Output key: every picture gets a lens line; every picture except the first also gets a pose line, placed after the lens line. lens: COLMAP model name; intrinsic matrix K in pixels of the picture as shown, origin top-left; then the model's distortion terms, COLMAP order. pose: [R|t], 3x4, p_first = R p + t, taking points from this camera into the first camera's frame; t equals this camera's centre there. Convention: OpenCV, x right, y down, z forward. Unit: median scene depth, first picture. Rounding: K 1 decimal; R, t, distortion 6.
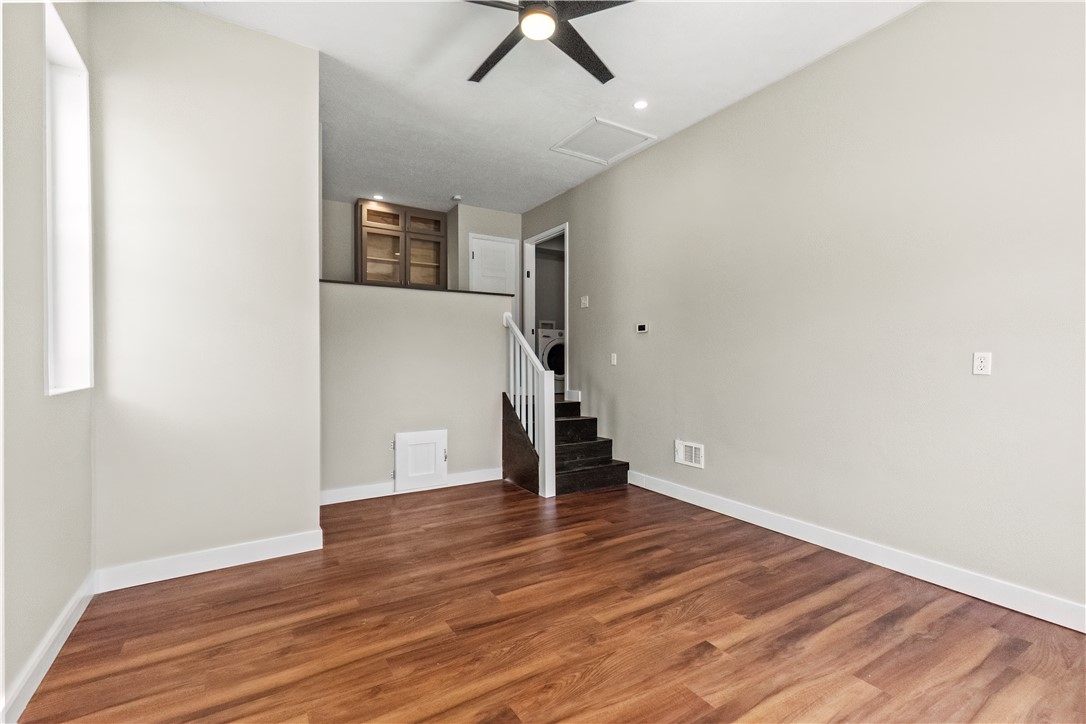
lens RADIAL K [[495.3, 0, 543.0], [0, 495.3, 362.0], [0, 0, 1]] dist [0.002294, 0.000176]
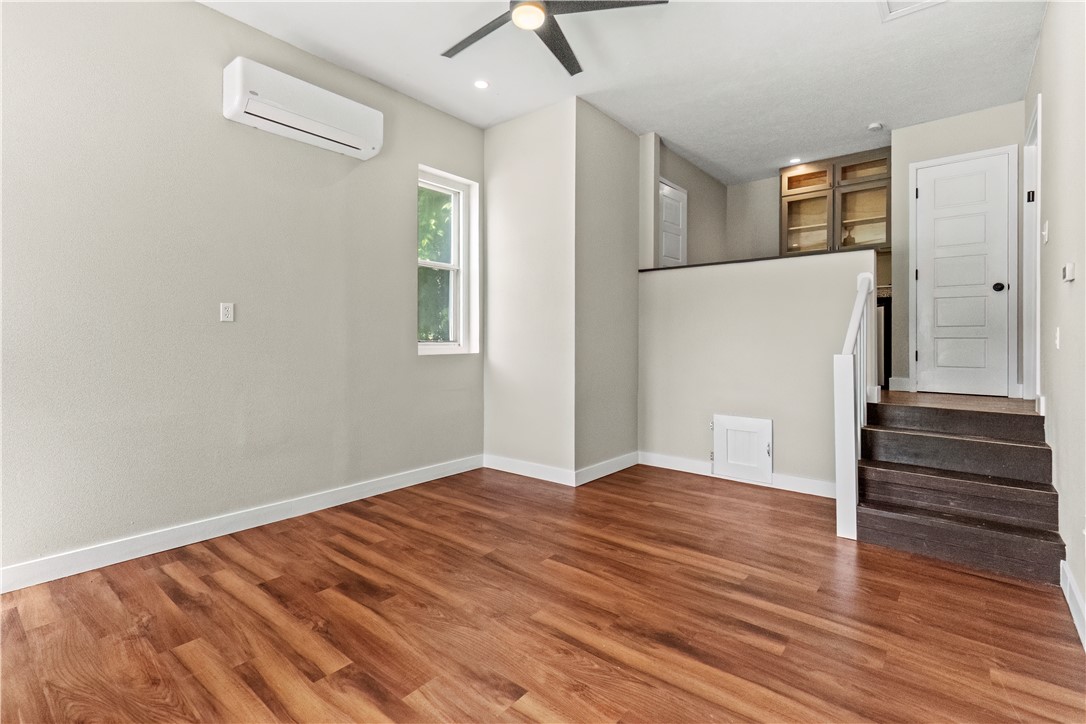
lens RADIAL K [[504.5, 0, 546.9], [0, 504.5, 331.5], [0, 0, 1]] dist [0.002972, 0.000767]
pose [[0.318075, -0.011238, -0.947999, 0.852346], [-0.011576, 0.999809, -0.015736, 0.003474], [0.947995, 0.015979, 0.317884, 0.590873]]
